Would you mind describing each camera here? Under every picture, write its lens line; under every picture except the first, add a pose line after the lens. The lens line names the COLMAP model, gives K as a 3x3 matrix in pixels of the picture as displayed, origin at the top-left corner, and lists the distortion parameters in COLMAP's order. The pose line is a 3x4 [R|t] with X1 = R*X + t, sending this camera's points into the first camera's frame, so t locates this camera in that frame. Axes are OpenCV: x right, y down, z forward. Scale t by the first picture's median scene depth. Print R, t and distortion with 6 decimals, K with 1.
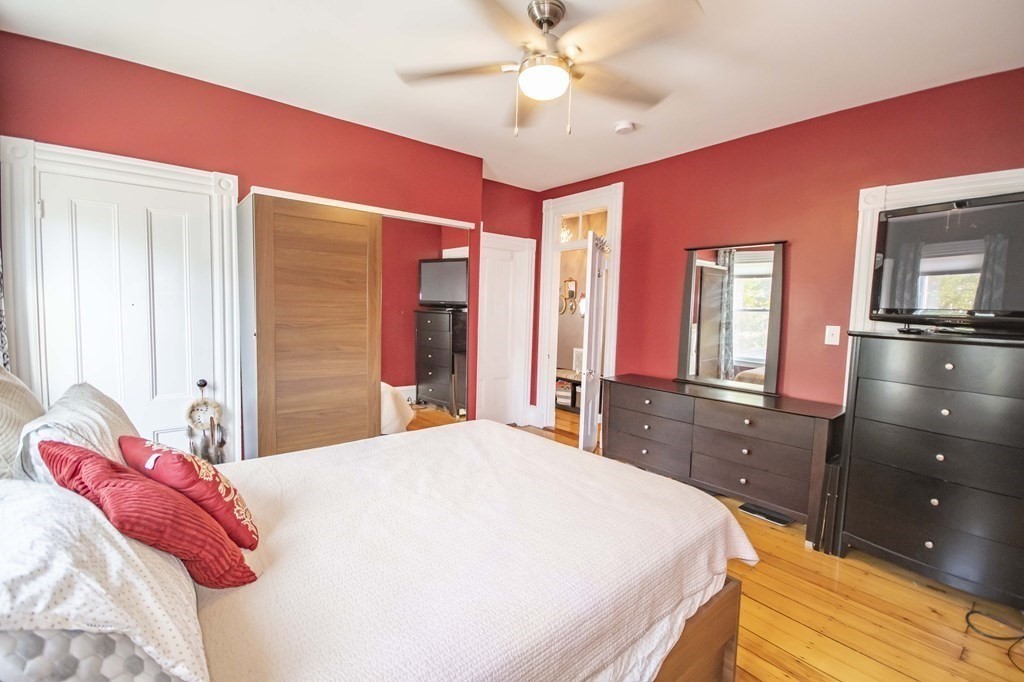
lens RADIAL K [[455.0, 0, 512.0], [0, 455.0, 341.0], [0, 0, 1]] dist [0.001955, 0.000492]
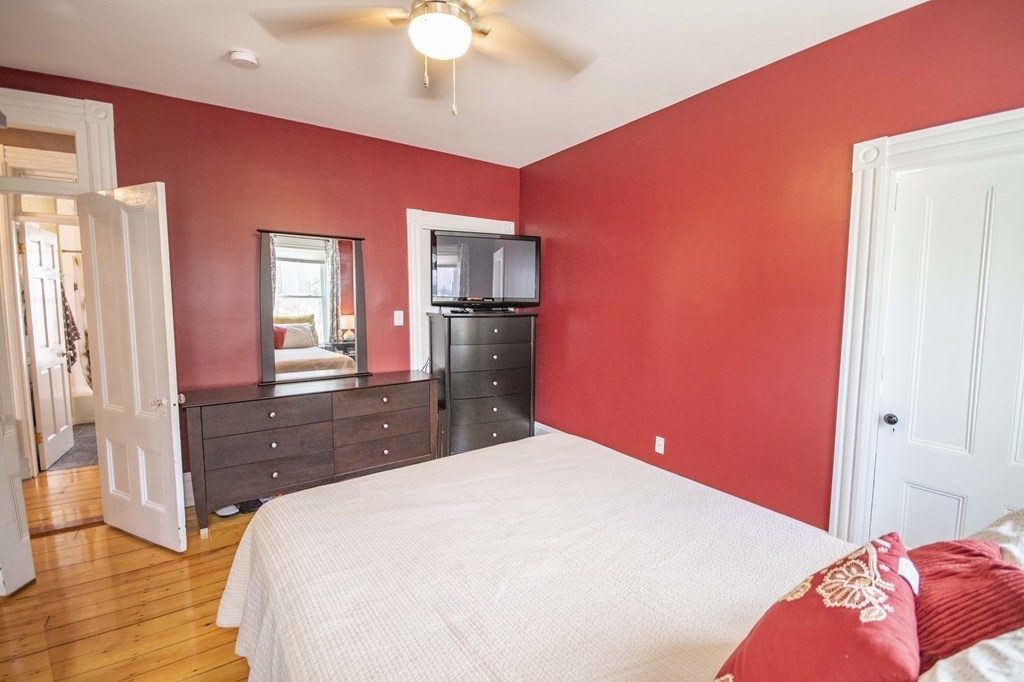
lens RADIAL K [[446.6, 0, 512.0], [0, 446.6, 341.0], [0, 0, 1]] dist [0.029512, -0.021181]
pose [[0.086649, -0.112395, 0.989878, -0.570490], [0.077797, 0.991345, 0.105752, -0.062747], [-0.993197, 0.067847, 0.094643, 0.611211]]
